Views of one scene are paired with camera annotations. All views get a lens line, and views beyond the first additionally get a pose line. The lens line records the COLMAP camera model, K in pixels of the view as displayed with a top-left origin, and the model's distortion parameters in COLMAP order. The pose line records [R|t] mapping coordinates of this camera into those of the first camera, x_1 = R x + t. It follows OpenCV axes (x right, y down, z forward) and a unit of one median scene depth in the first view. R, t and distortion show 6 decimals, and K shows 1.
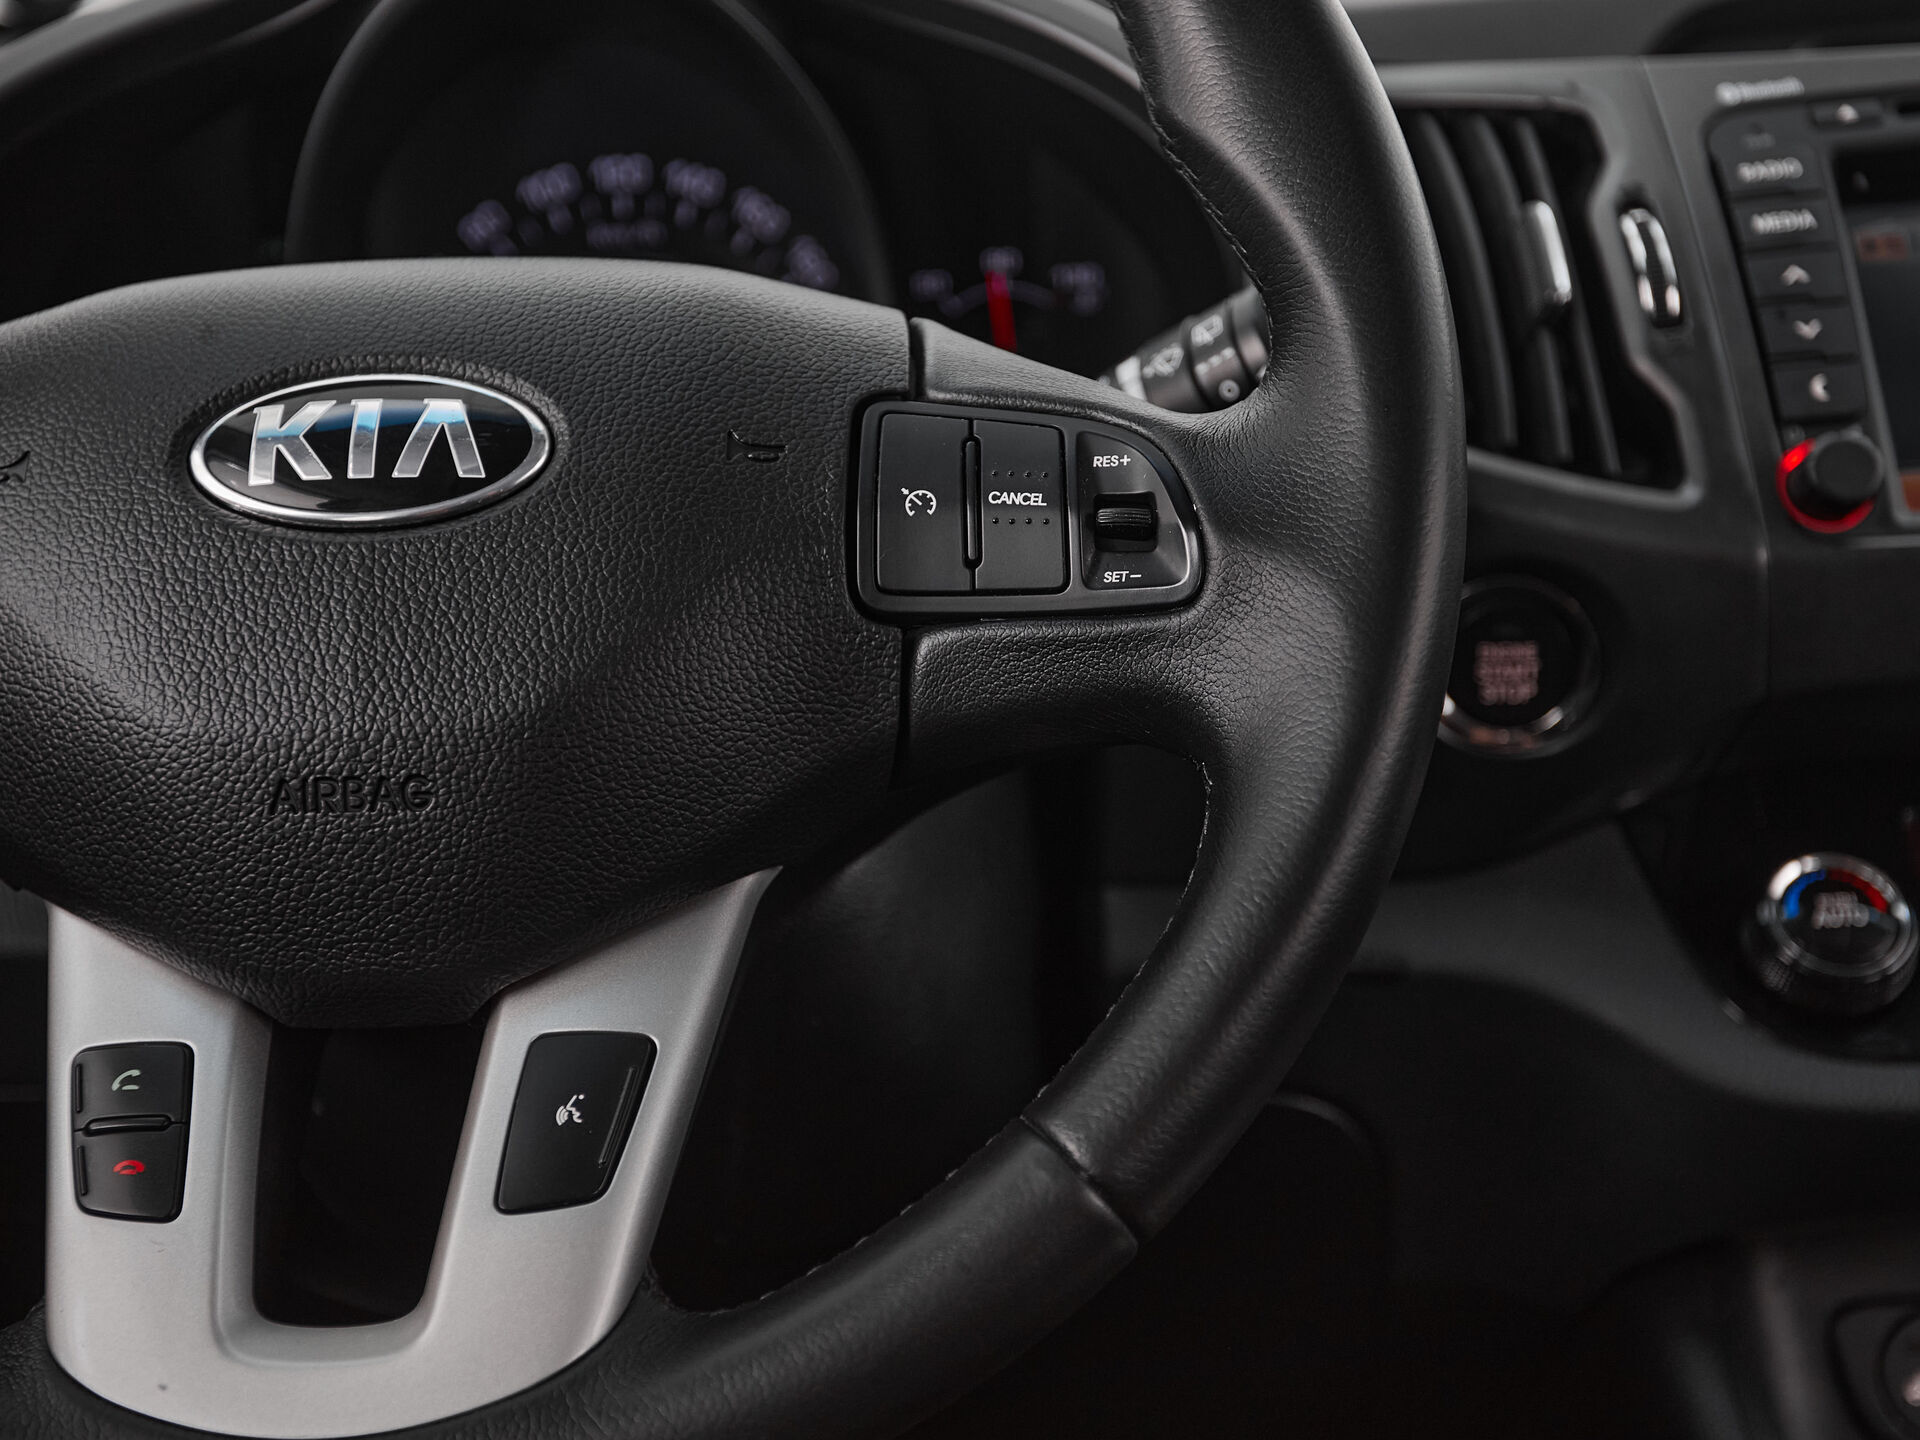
lens RADIAL K [[2595.8, 0, 984.8], [0, 2595.8, 709.6], [0, 0, 1]] dist [0.016293, 0.000000]
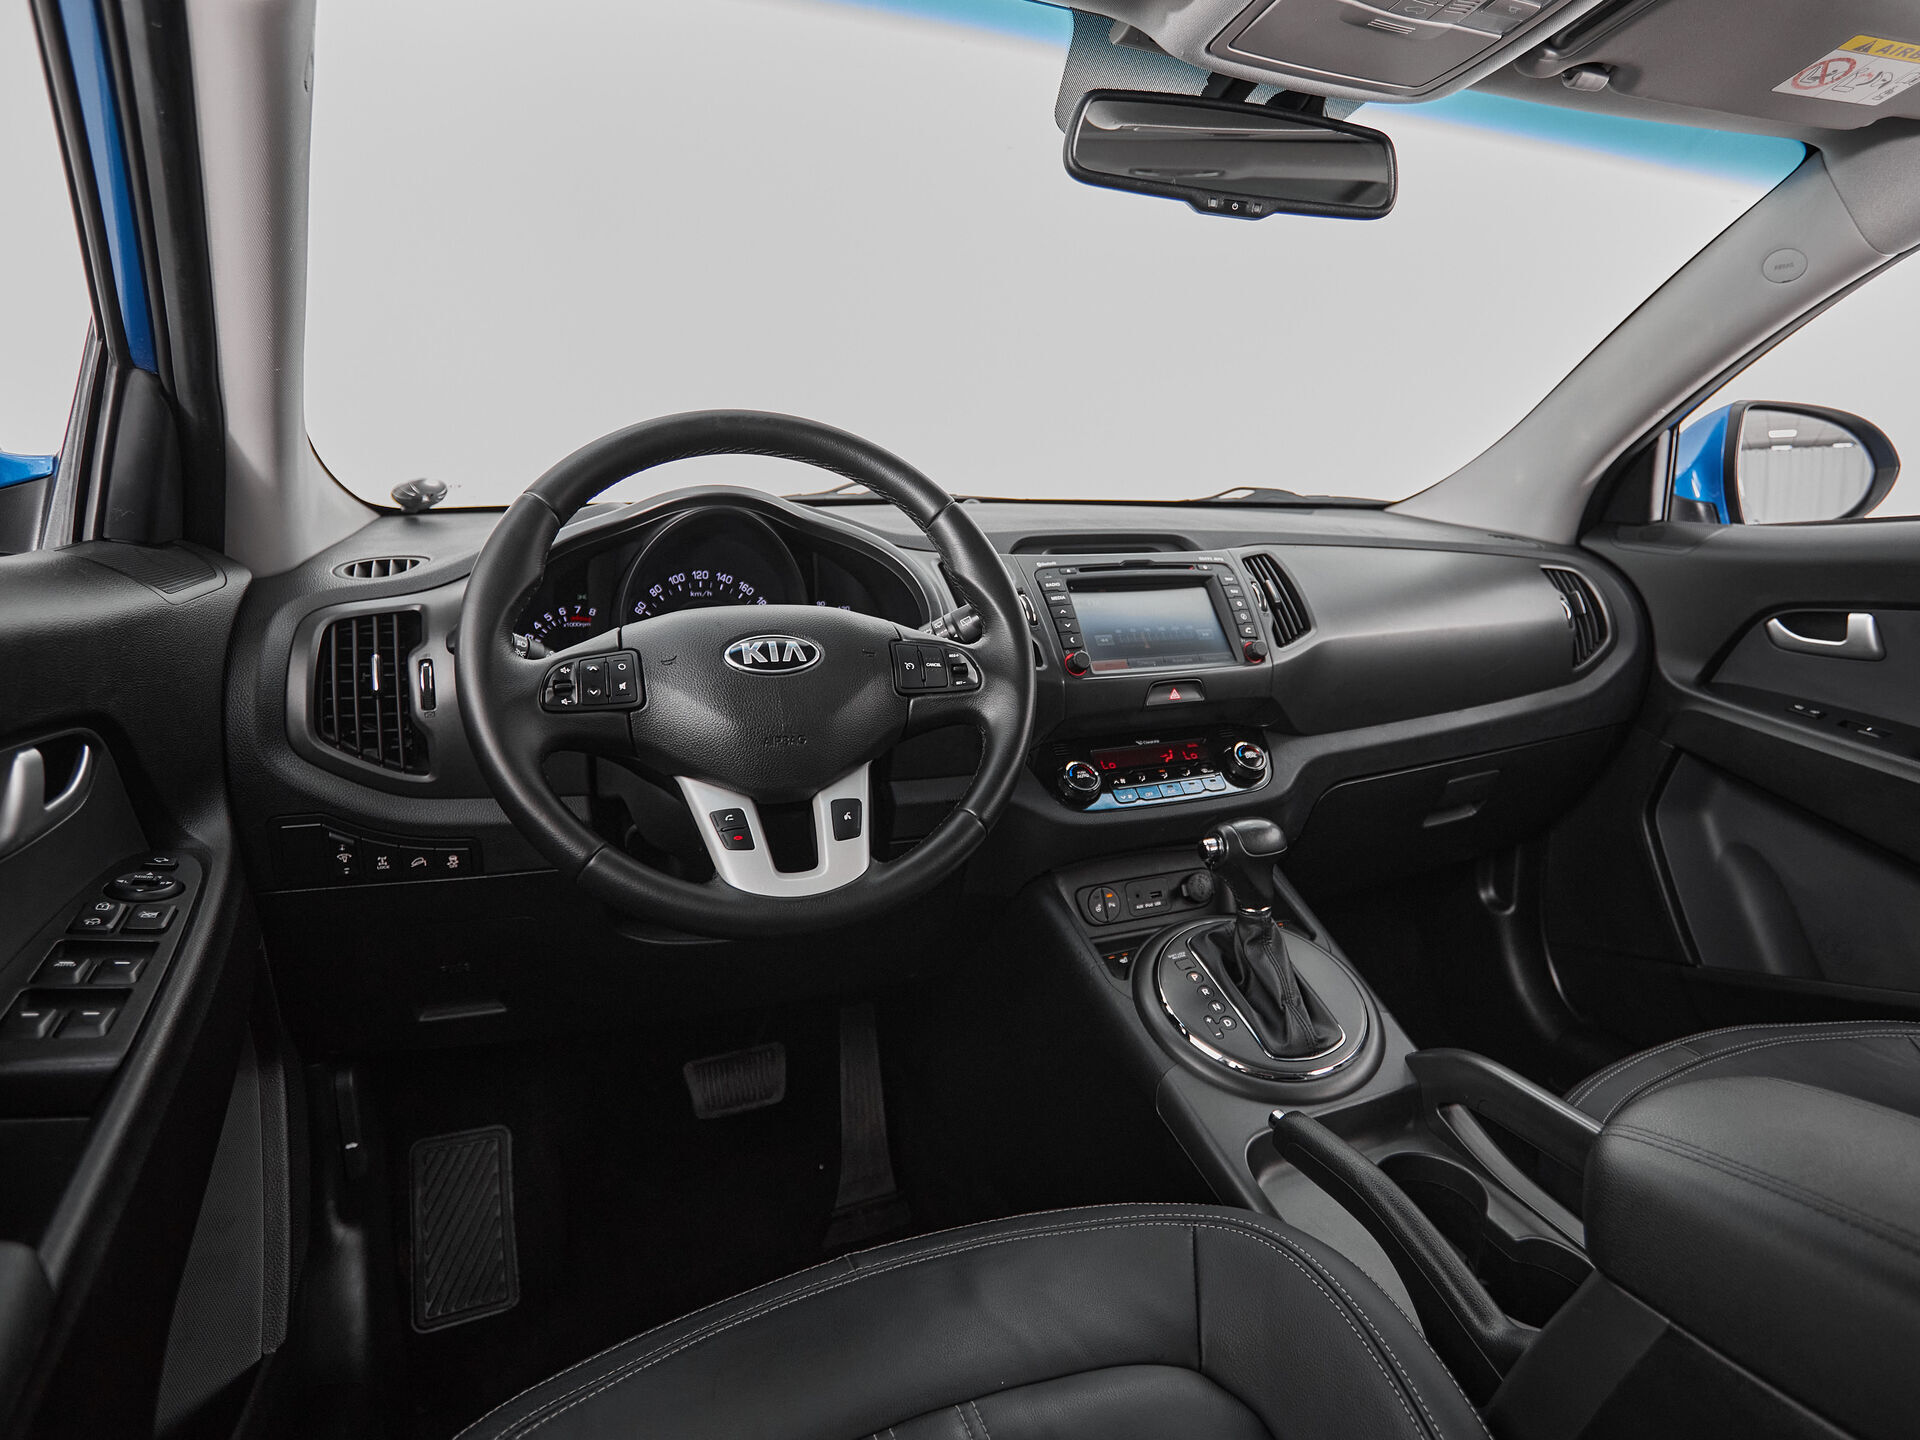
lens RADIAL K [[1106.2, 0, 1071.7], [0, 1106.2, 681.3], [0, 0, 1]] dist [-0.023707, 0.002117]
pose [[0.896414, -0.017797, 0.442861, -0.572027], [0.059652, 0.994947, -0.080760, 0.100577], [-0.439186, 0.098812, 0.892946, -0.667553]]
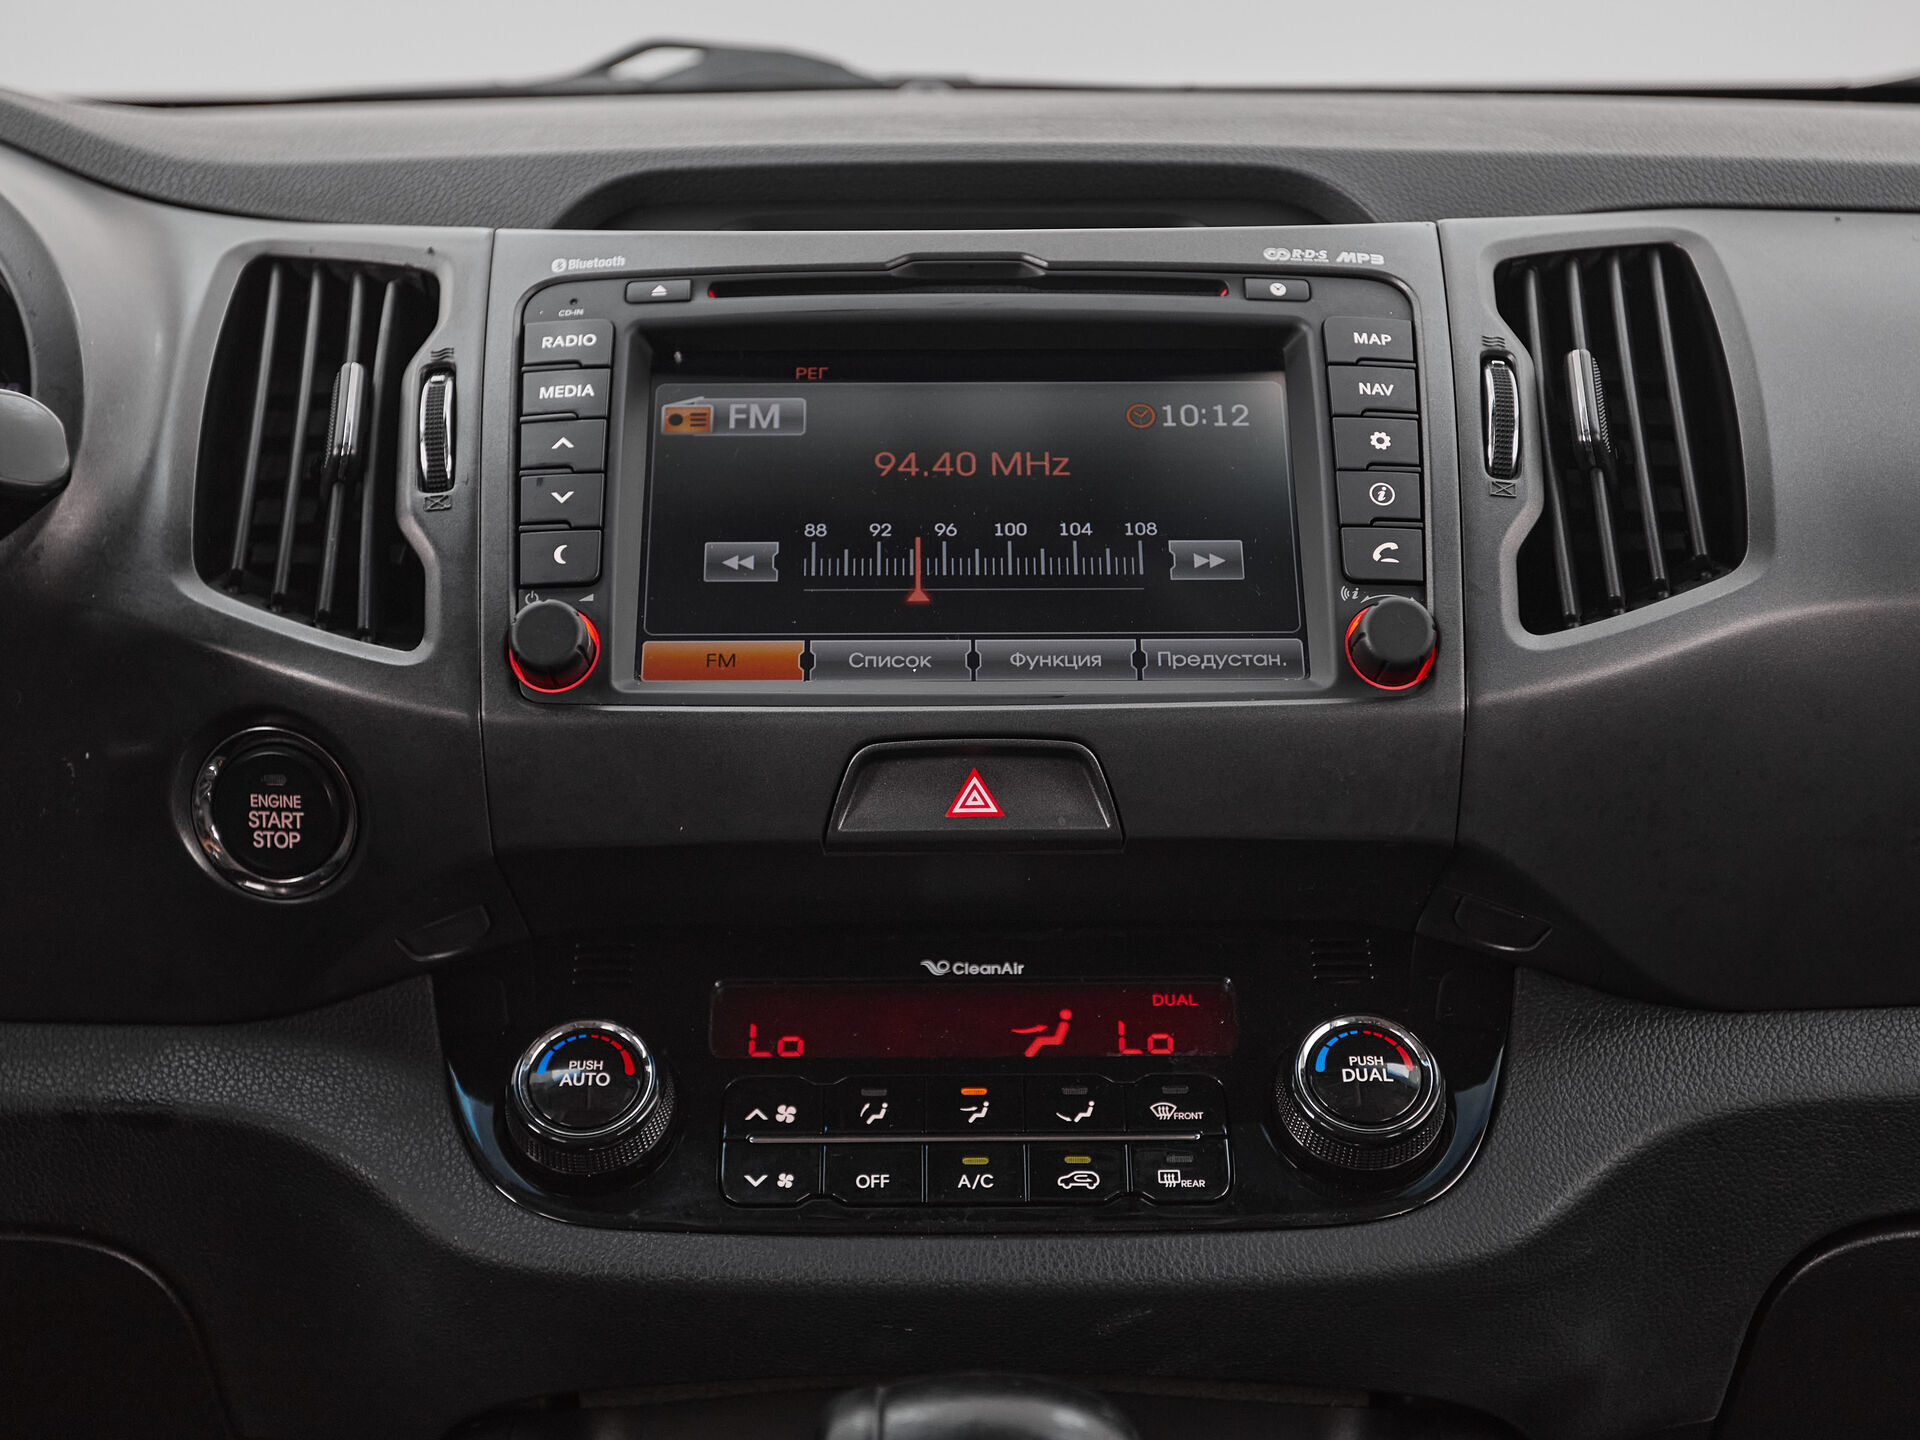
lens RADIAL K [[2595.8, 0, 925.5], [0, 2595.8, 652.7], [0, 0, 1]] dist [0.016293, 0.000000]
pose [[0.998860, 0.044616, 0.016981, 0.603175], [-0.043357, 0.996714, -0.068423, -0.029391], [-0.019978, 0.067609, 0.997512, -0.022077]]
